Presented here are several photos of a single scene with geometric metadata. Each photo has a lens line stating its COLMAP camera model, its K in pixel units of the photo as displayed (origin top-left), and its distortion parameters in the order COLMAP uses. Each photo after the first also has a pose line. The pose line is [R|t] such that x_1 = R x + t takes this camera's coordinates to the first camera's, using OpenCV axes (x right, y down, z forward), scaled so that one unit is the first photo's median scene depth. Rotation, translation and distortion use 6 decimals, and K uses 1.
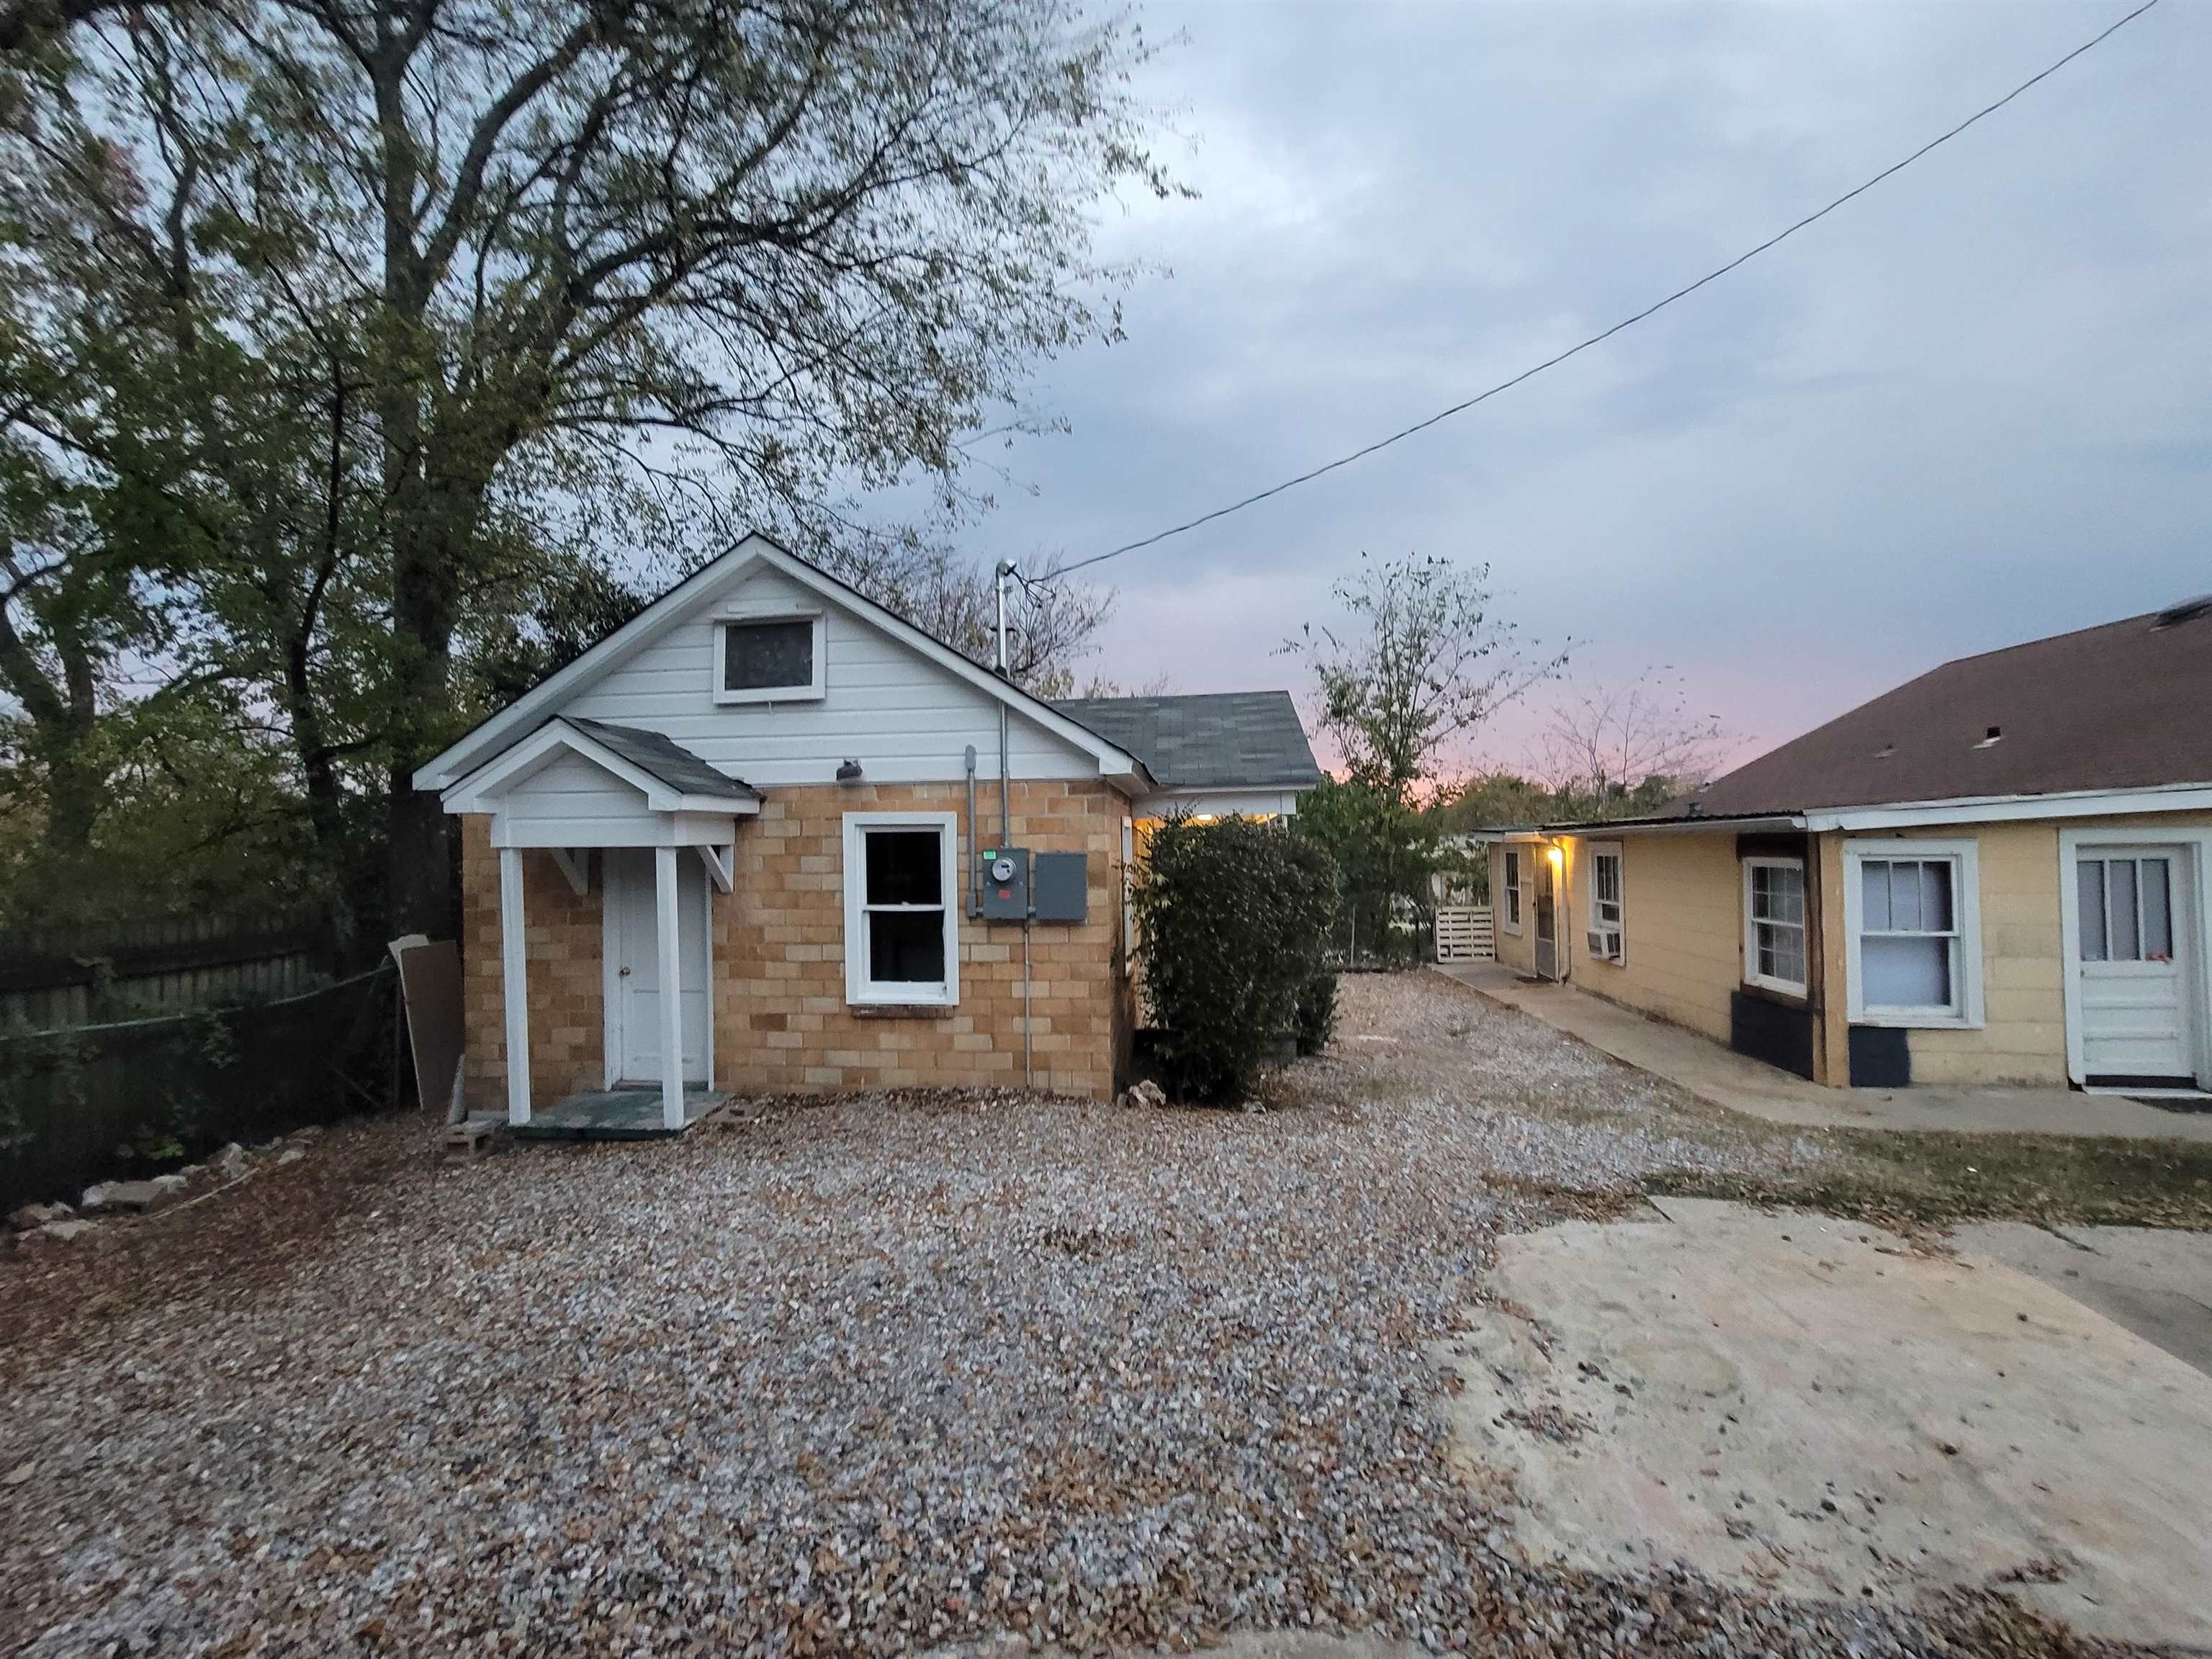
lens RADIAL K [[897.5, 0, 1107.5], [0, 897.5, 830.1], [0, 0, 1]] dist [-0.008341, 0.000582]
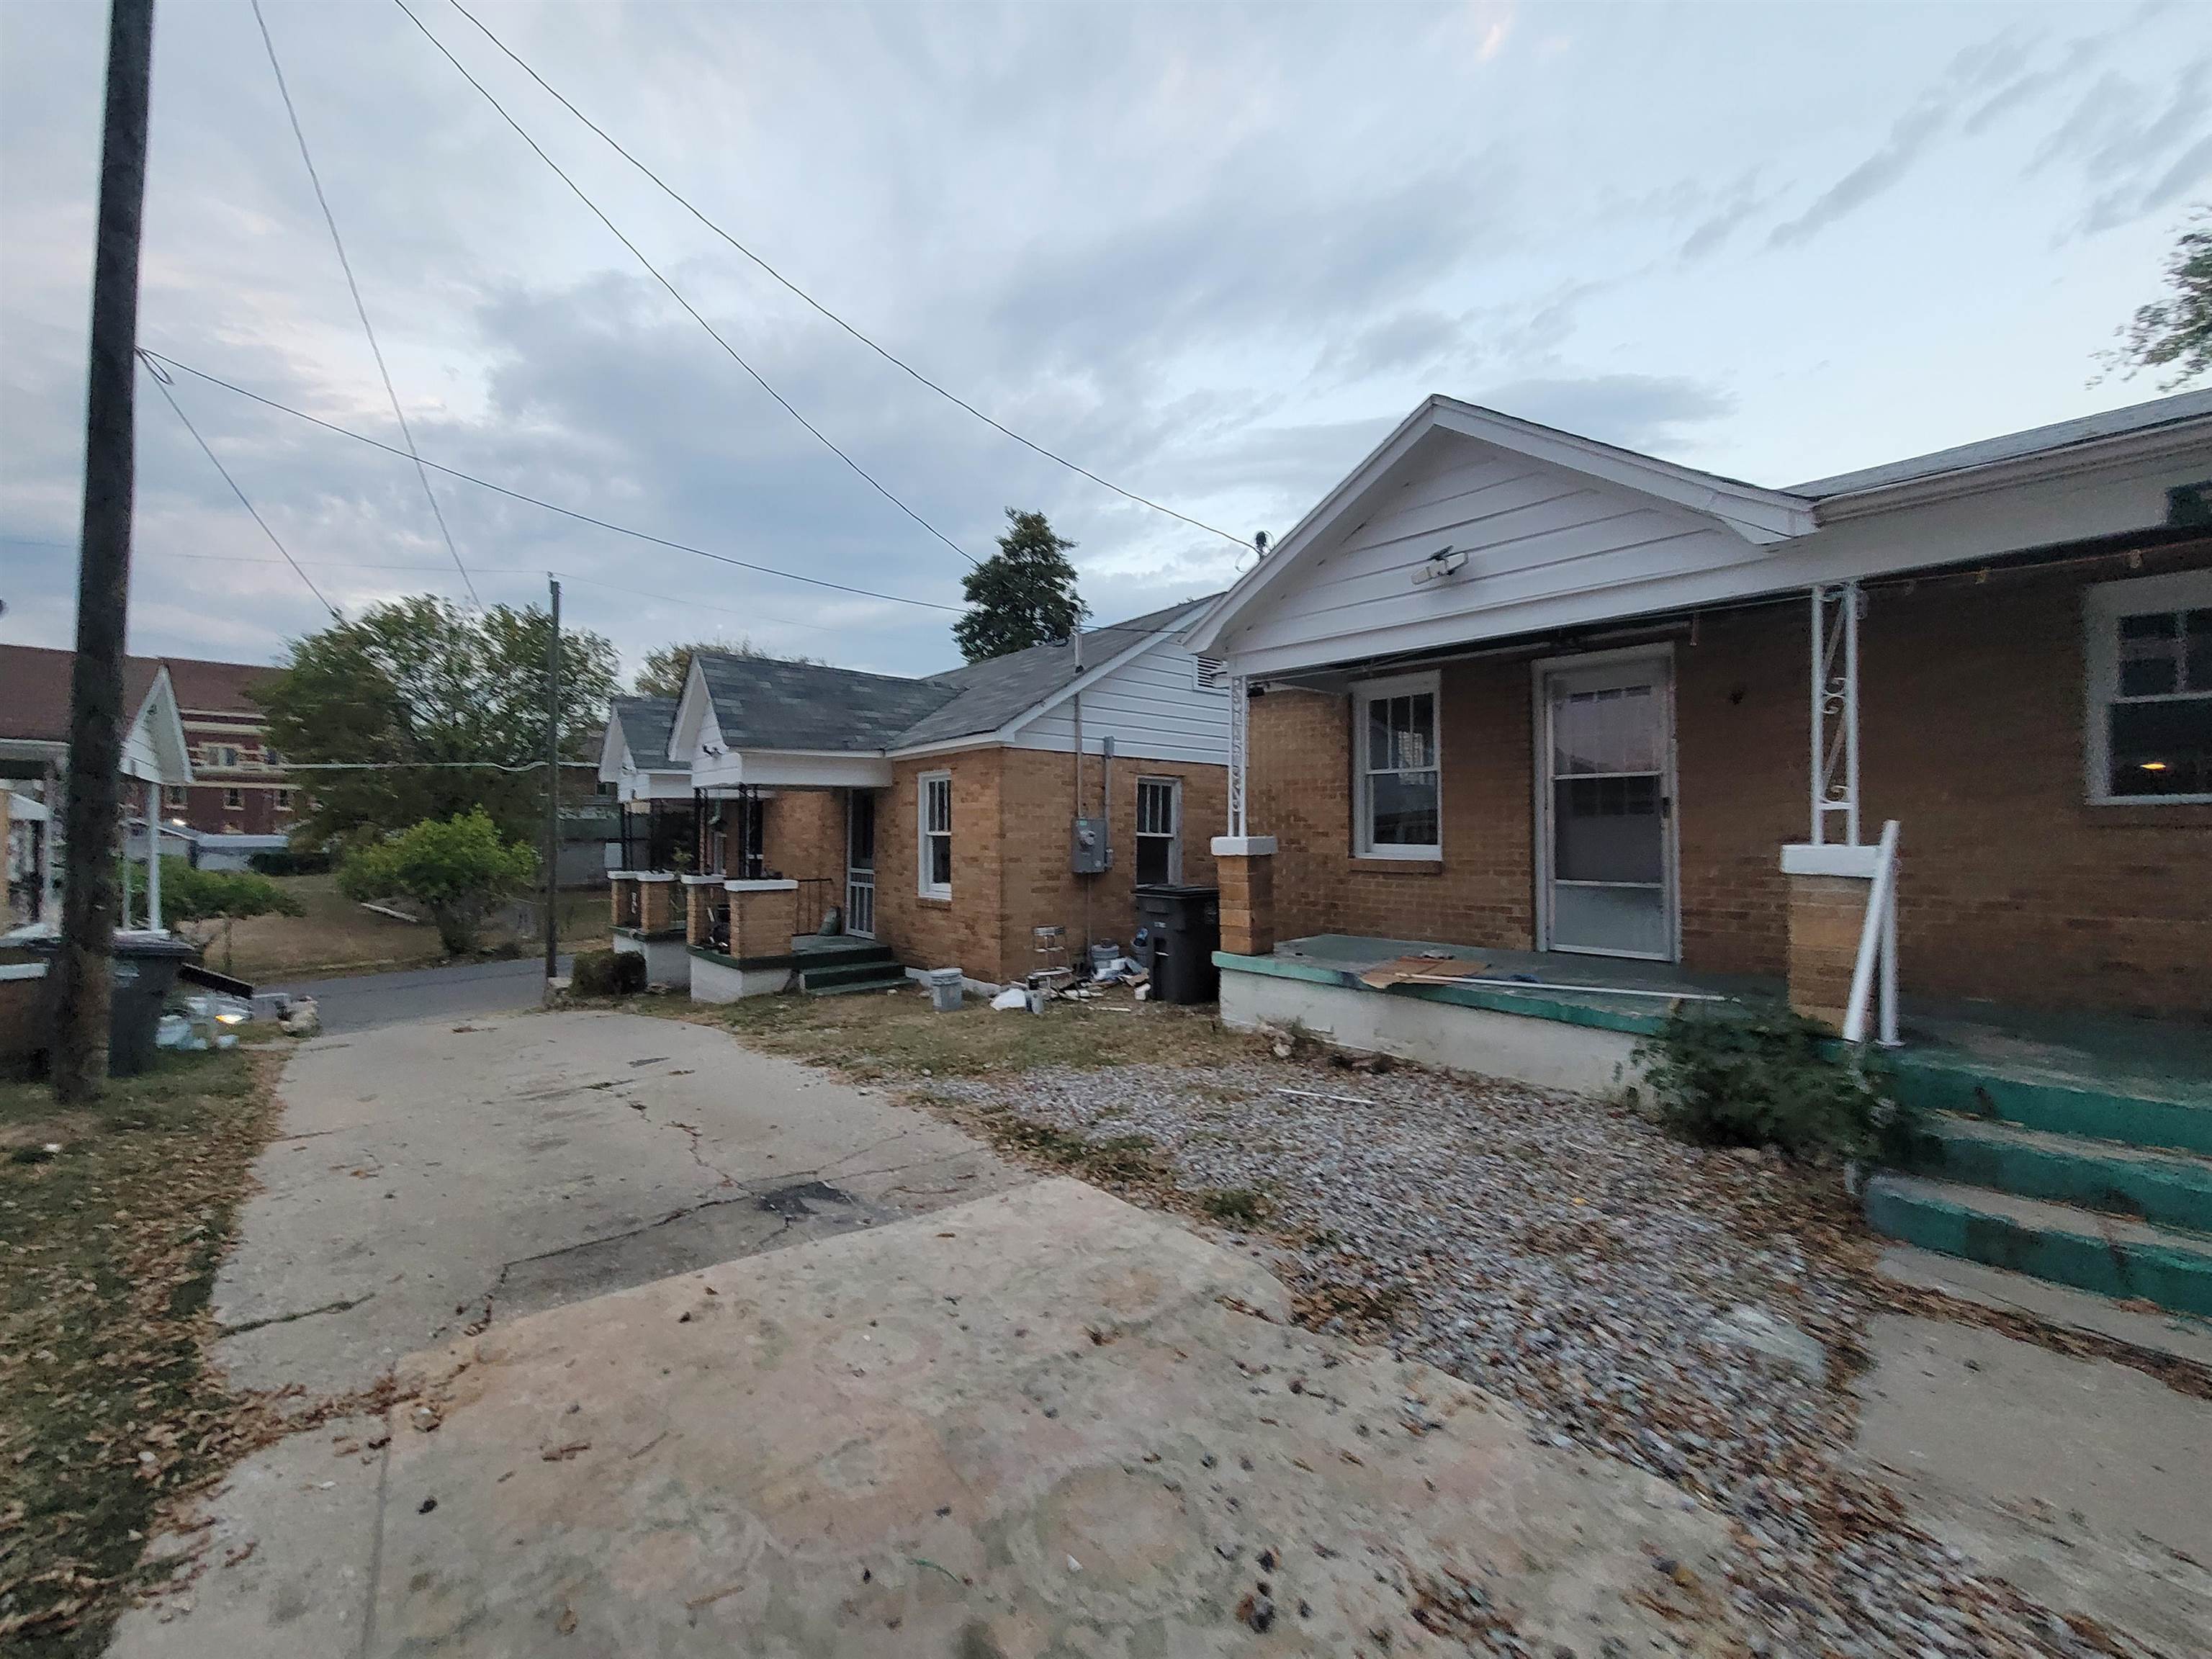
lens RADIAL K [[909.7, 0, 1106.3], [0, 909.7, 821.8], [0, 0, 1]] dist [-0.009277, 0.004037]
pose [[-0.730729, 0.028020, 0.682092, 0.175669], [0.001179, 0.999208, -0.039784, 0.123468], [-0.682666, -0.028267, -0.730183, 1.115824]]
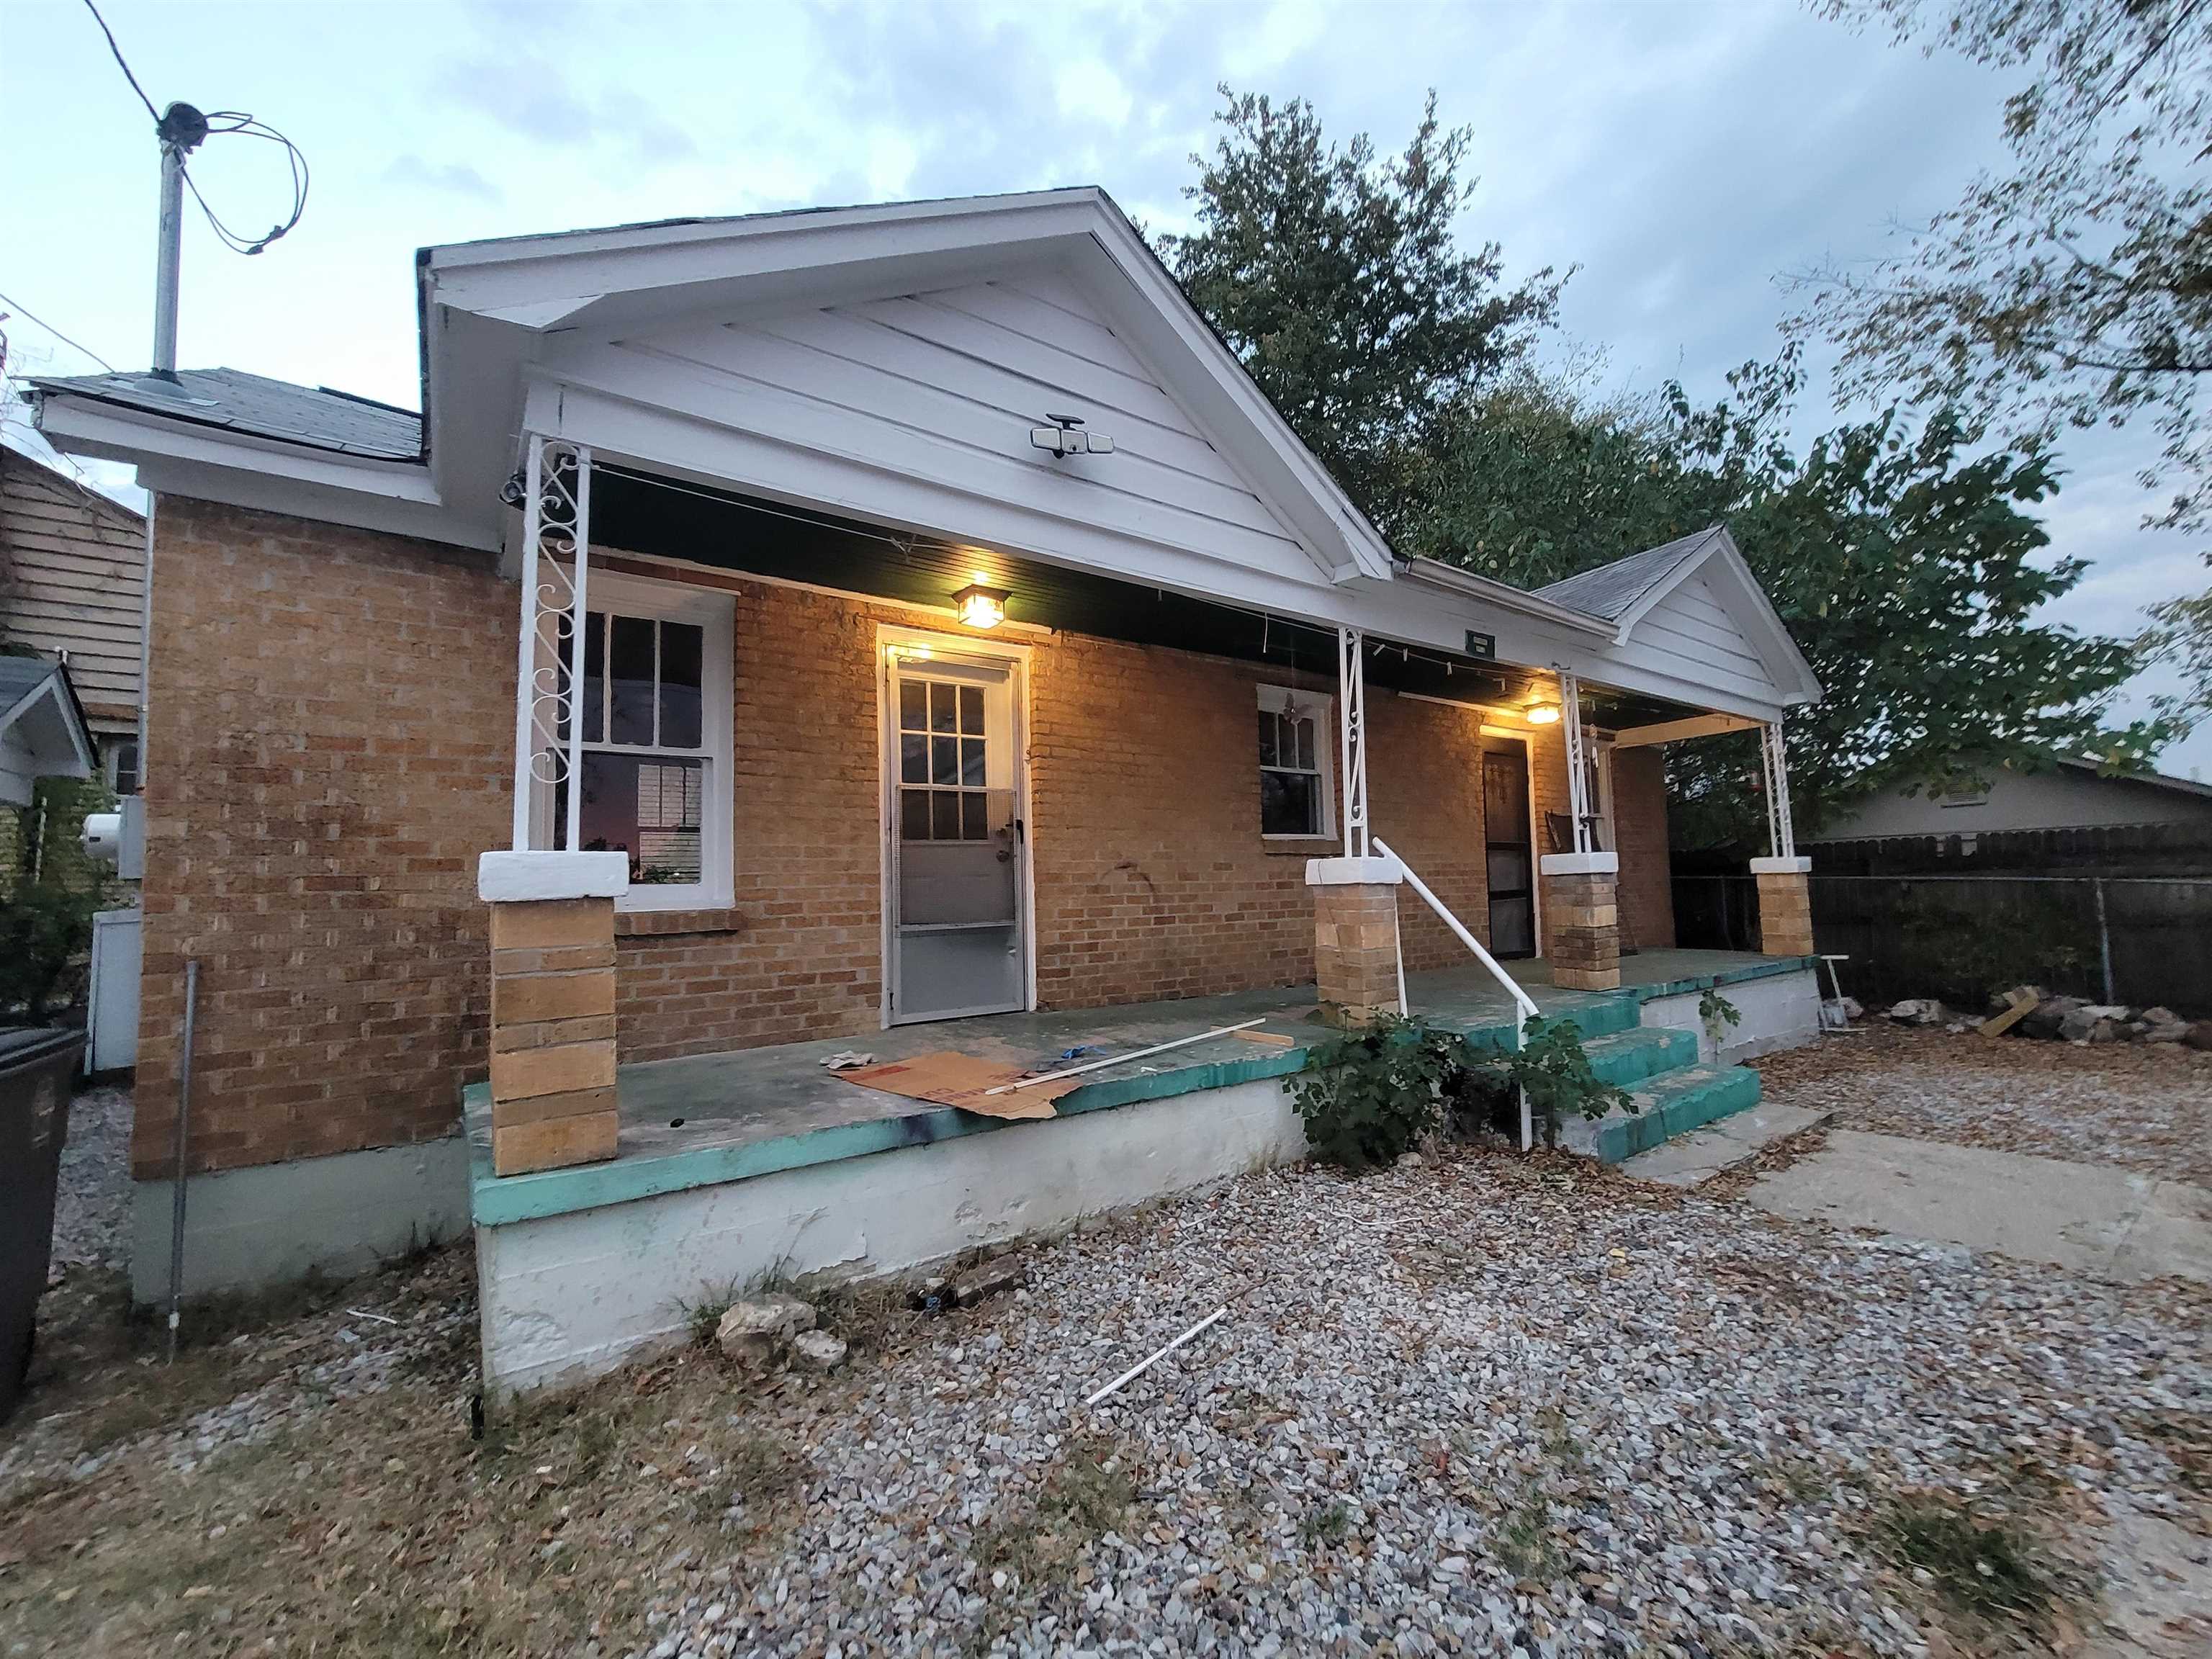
lens RADIAL K [[903.1, 0, 1103.7], [0, 903.1, 825.8], [0, 0, 1]] dist [-0.009794, 0.003370]
pose [[-0.744713, -0.006988, -0.667348, 1.227077], [0.055741, 0.995800, -0.072630, 0.133293], [0.665053, -0.091288, -0.741196, 0.474987]]
